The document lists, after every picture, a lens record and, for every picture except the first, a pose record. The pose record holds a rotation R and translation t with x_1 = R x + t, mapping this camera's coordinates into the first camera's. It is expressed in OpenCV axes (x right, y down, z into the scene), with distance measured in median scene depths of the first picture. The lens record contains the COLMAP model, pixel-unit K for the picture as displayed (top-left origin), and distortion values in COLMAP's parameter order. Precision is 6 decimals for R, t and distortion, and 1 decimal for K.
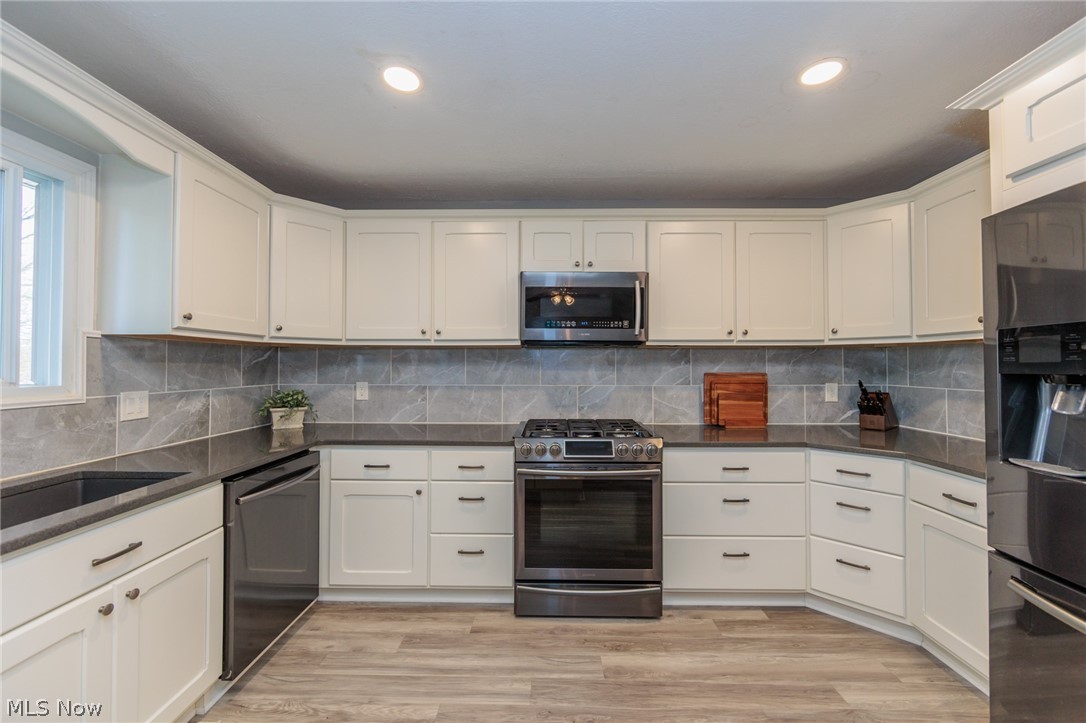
lens RADIAL K [[431.6, 0, 543.8], [0, 431.6, 357.7], [0, 0, 1]] dist [-0.001174, 0.000002]
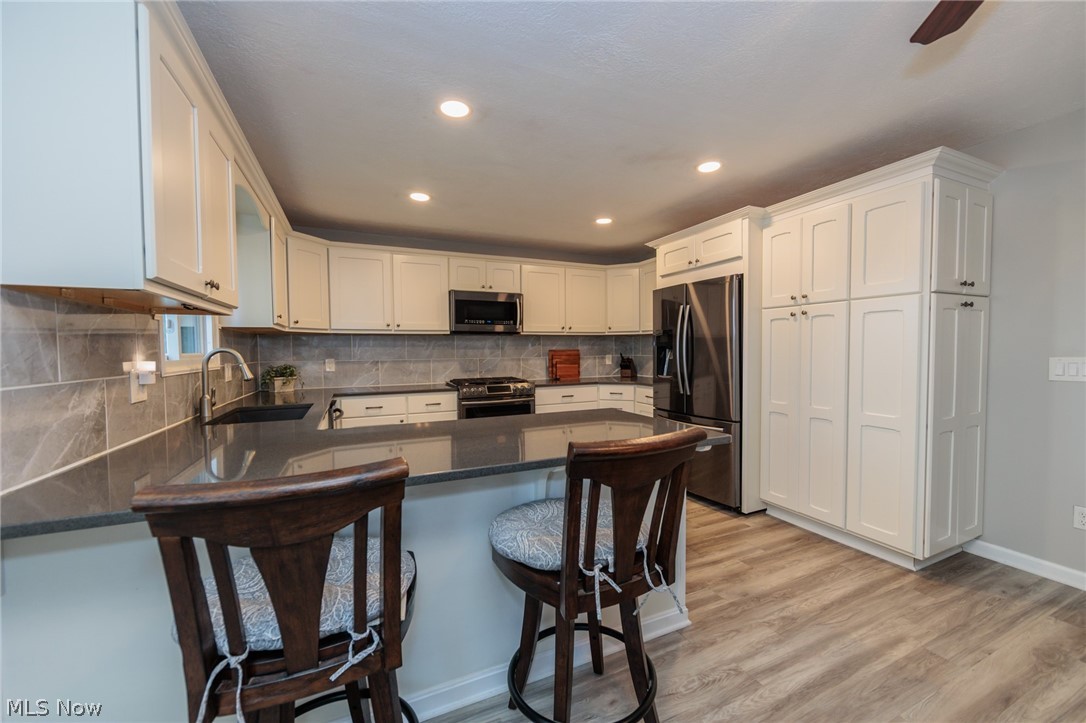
lens RADIAL K [[426.6, 0, 552.2], [0, 426.6, 361.6], [0, 0, 1]] dist [0.001643, 0.000235]
pose [[0.902294, -0.021775, 0.430572, -0.452654], [0.002628, 0.998983, 0.045014, 0.005400], [-0.431114, -0.039484, 0.901433, -0.722064]]
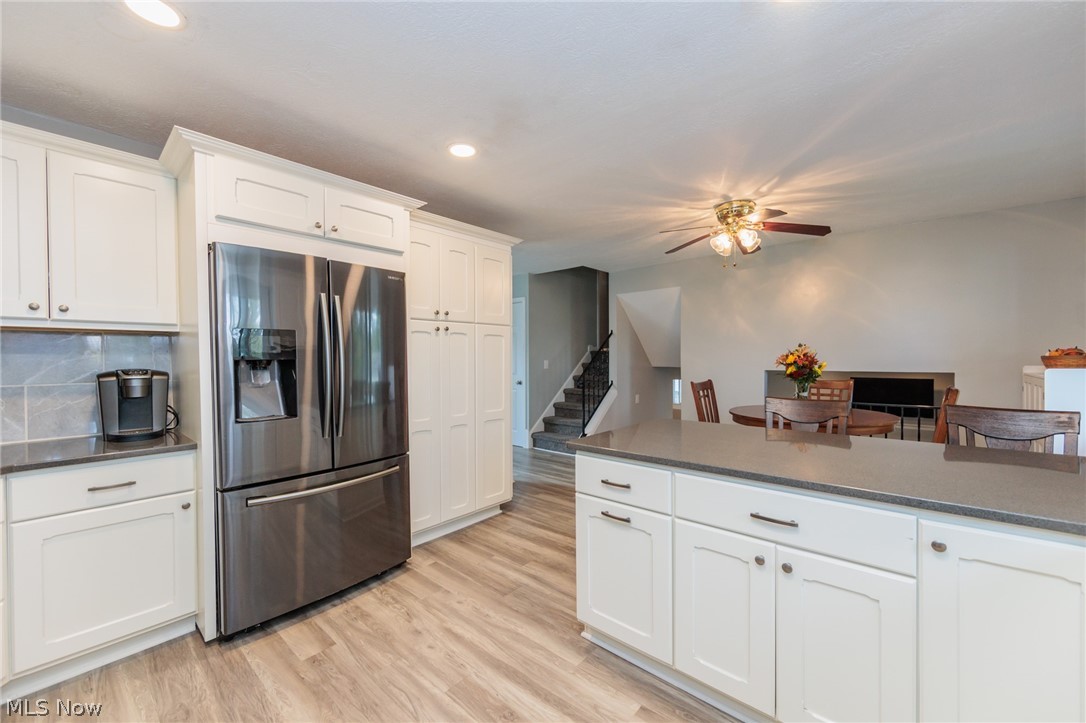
lens RADIAL K [[426.6, 0, 552.2], [0, 426.6, 361.6], [0, 0, 1]] dist [0.001643, 0.000235]
pose [[-0.764613, -0.001534, 0.644488, -0.353774], [-0.004344, 0.999987, -0.002774, 0.023541], [-0.644475, -0.004921, -0.764609, 0.801237]]
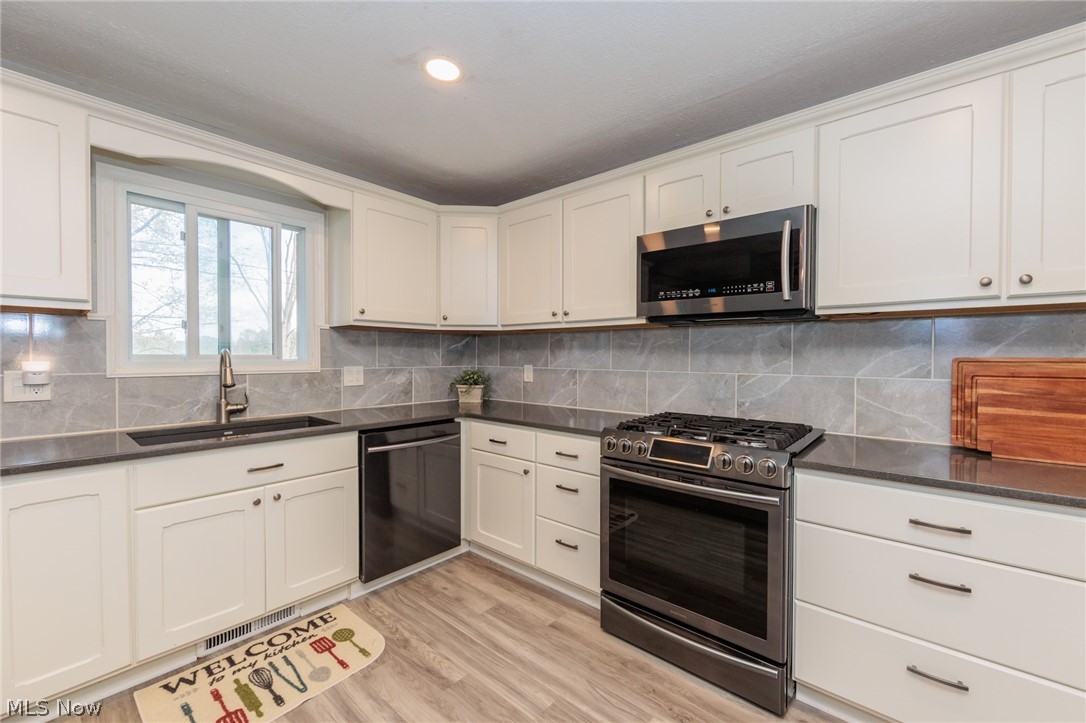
lens RADIAL K [[444.3, 0, 546.0], [0, 444.3, 361.1], [0, 0, 1]] dist [0.000251, 0.000018]
pose [[0.766582, 0.009598, -0.642074, 0.398107], [0.008645, 0.999643, 0.025264, 0.023797], [0.642088, -0.024918, 0.766226, 0.225913]]
